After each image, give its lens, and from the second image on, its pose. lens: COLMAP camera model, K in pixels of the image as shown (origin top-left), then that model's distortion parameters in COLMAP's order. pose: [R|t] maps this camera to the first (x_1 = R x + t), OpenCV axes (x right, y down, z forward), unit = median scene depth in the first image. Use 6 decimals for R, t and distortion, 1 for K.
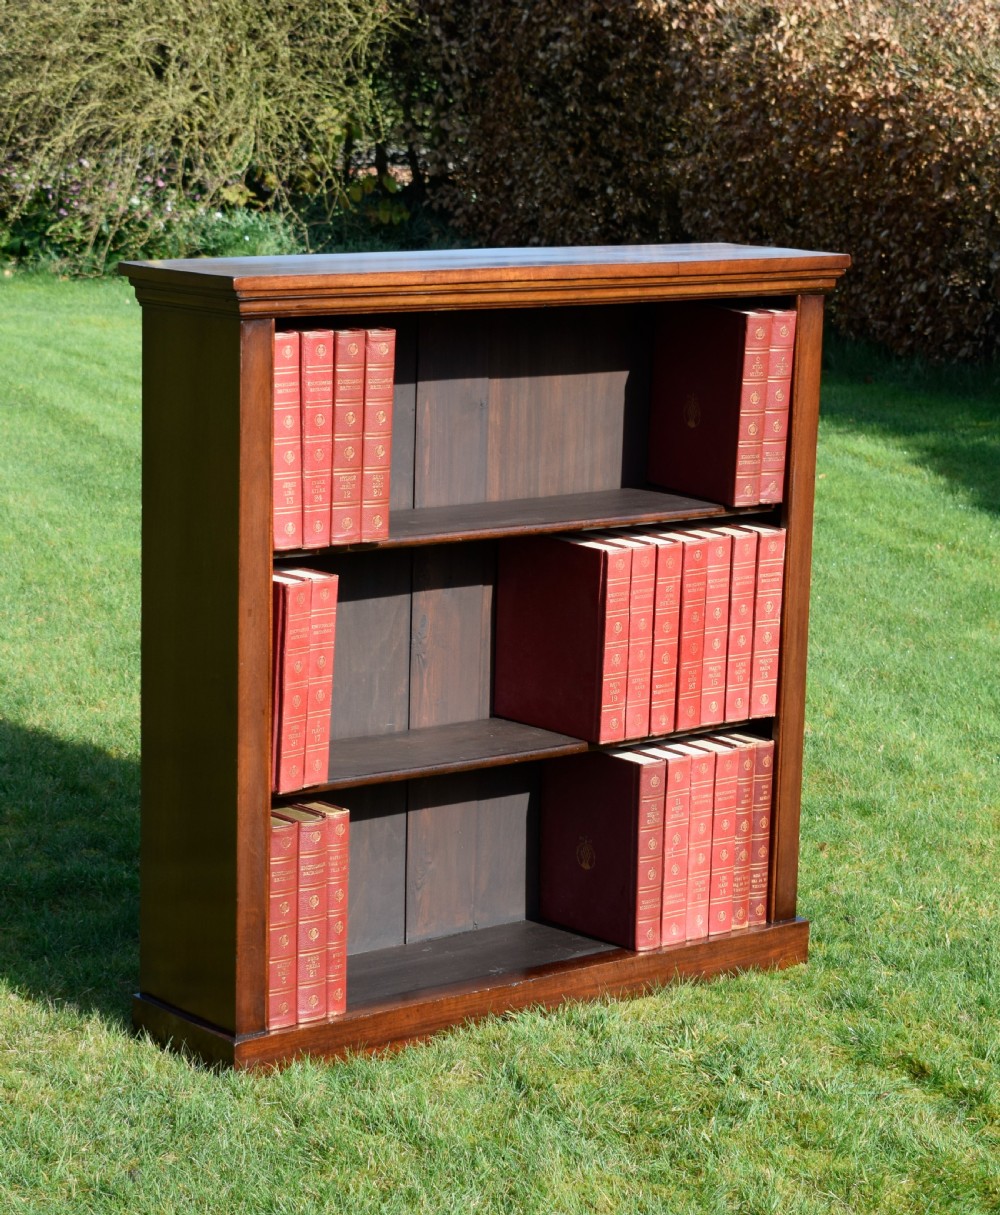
lens RADIAL K [[3163.2, 0, 505.5], [0, 3163.2, 608.8], [0, 0, 1]] dist [-0.075601, 0.000000]
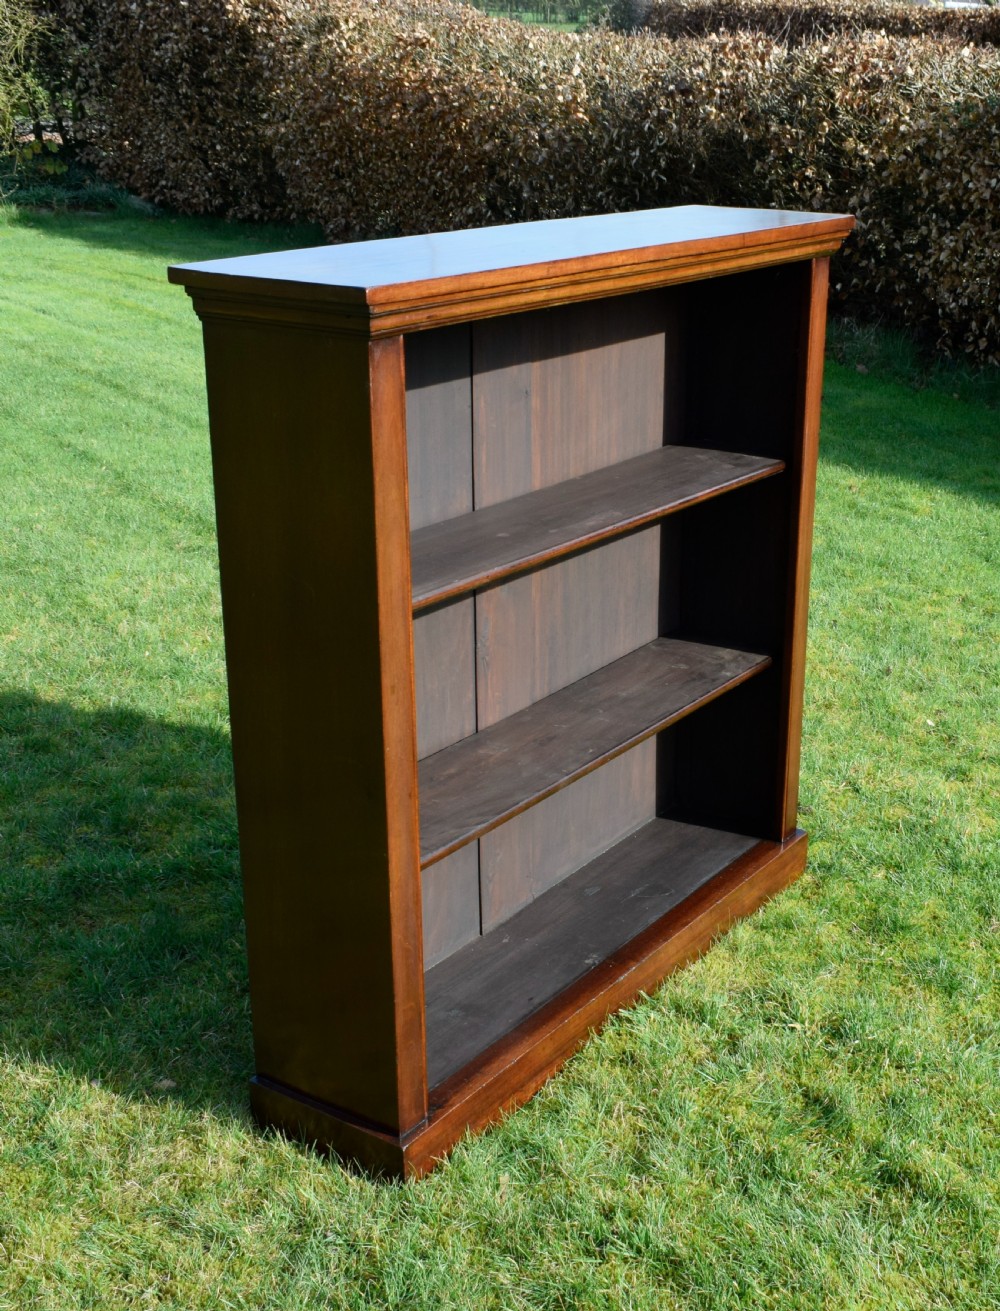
lens RADIAL K [[1672.0, 0, 670.0], [0, 1672.0, 653.5], [0, 0, 1]] dist [-0.030654, 0.000000]
pose [[0.940450, -0.116173, 0.319464, -0.134956], [0.061206, 0.982300, 0.177032, -0.072900], [-0.334376, -0.146937, 0.930915, 0.500844]]
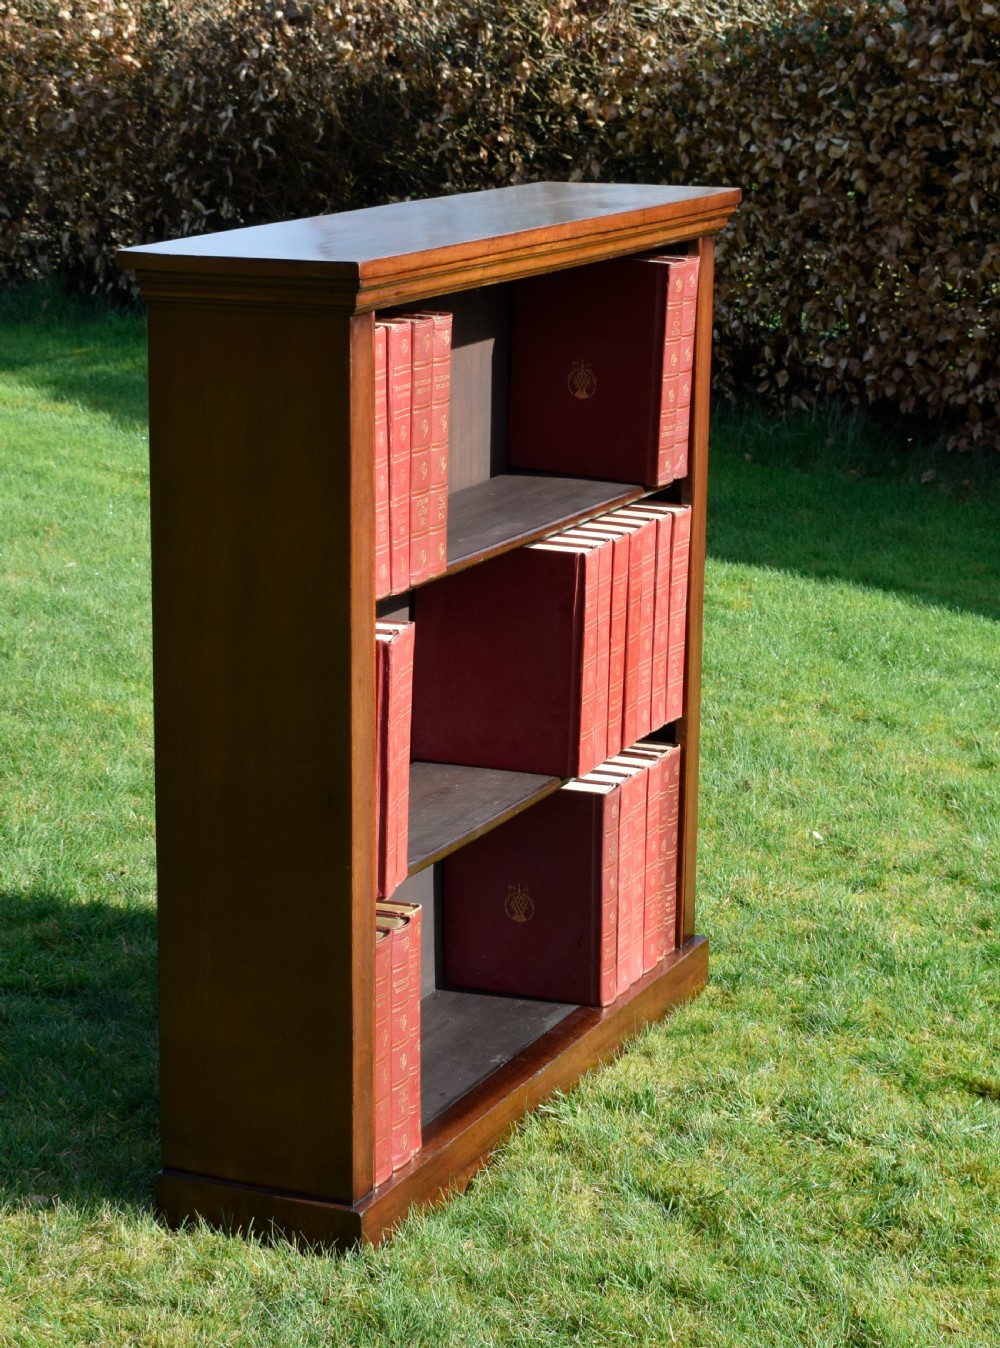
lens RADIAL K [[3116.5, 0, 494.5], [0, 3116.5, 683.7], [0, 0, 1]] dist [-0.049228, 0.000000]
pose [[0.888578, -0.123212, 0.441869, -0.352894], [0.096995, 0.991939, 0.081542, -0.052586], [-0.448354, -0.029598, 0.893366, 0.251821]]
